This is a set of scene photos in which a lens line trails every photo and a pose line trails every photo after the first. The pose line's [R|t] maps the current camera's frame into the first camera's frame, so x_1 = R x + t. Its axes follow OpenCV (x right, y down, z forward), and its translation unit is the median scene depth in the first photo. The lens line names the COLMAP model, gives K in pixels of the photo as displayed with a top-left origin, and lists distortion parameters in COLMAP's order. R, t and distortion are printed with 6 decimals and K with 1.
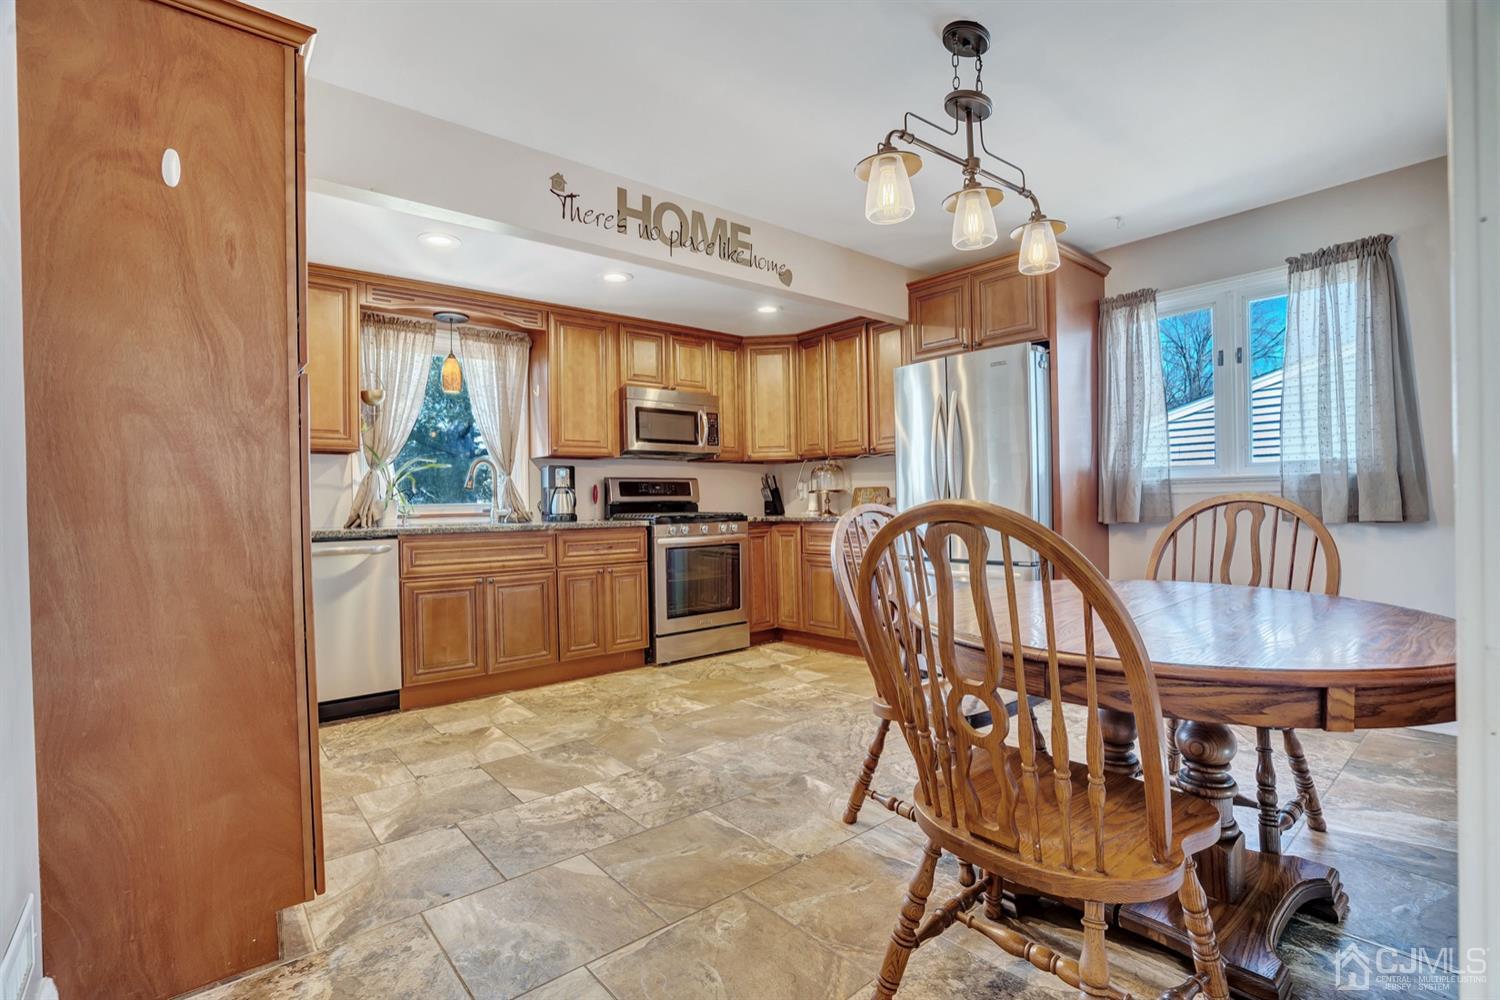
lens RADIAL K [[693.8, 0, 743.5], [0, 693.8, 508.7], [0, 0, 1]] dist [-0.068807, 0.026228]
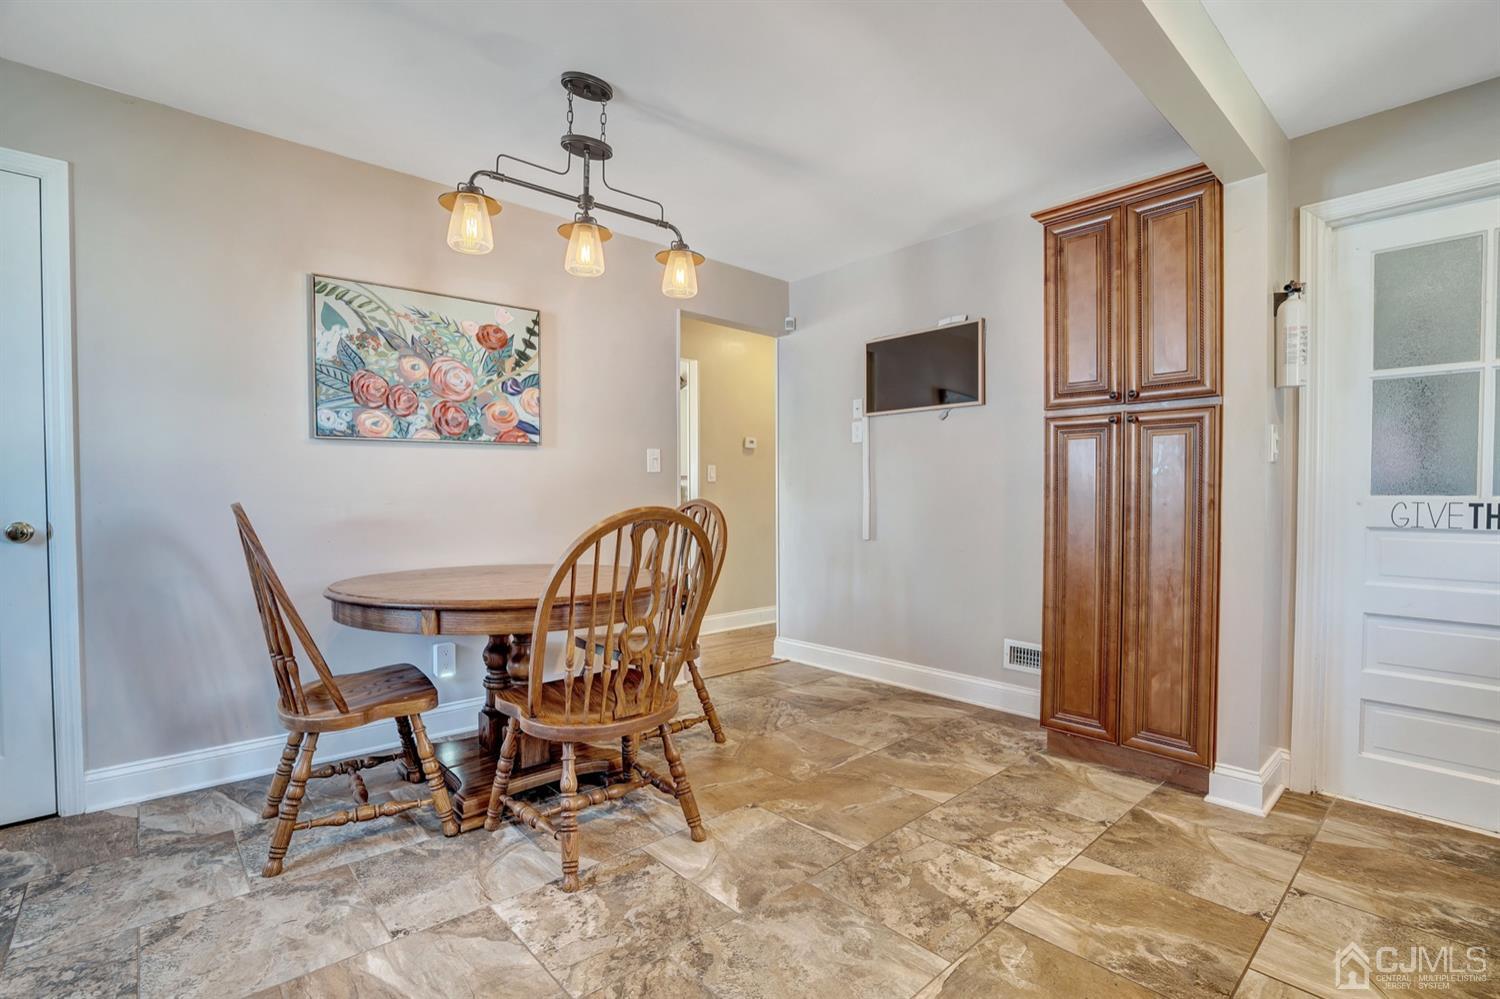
lens RADIAL K [[693.8, 0, 743.5], [0, 693.8, 508.2], [0, 0, 1]] dist [-0.068807, 0.026228]
pose [[-0.999131, 0.022953, -0.034802, 0.097055], [0.021864, 0.999269, 0.031348, -0.024848], [0.035496, 0.030560, -0.998902, 1.621012]]
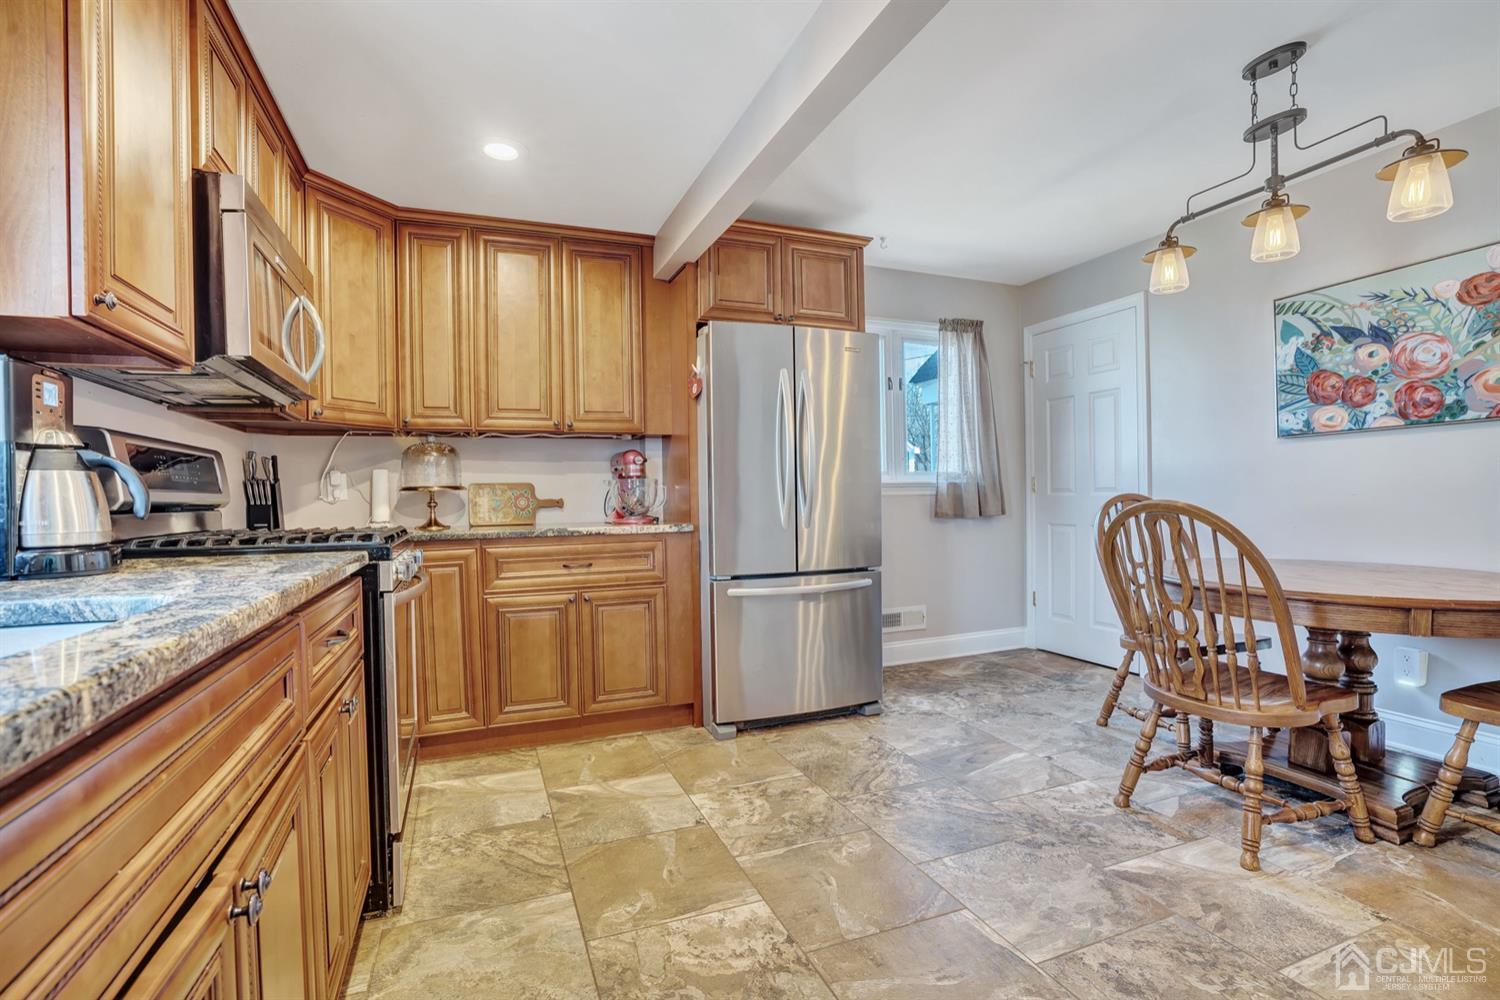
lens RADIAL K [[693.8, 0, 743.5], [0, 693.8, 508.7], [0, 0, 1]] dist [-0.068807, 0.026228]
pose [[0.317906, -0.002673, 0.948118, -0.703740], [0.017370, 0.999845, -0.003005, -0.001565], [-0.947963, 0.017425, 0.317904, 1.113469]]
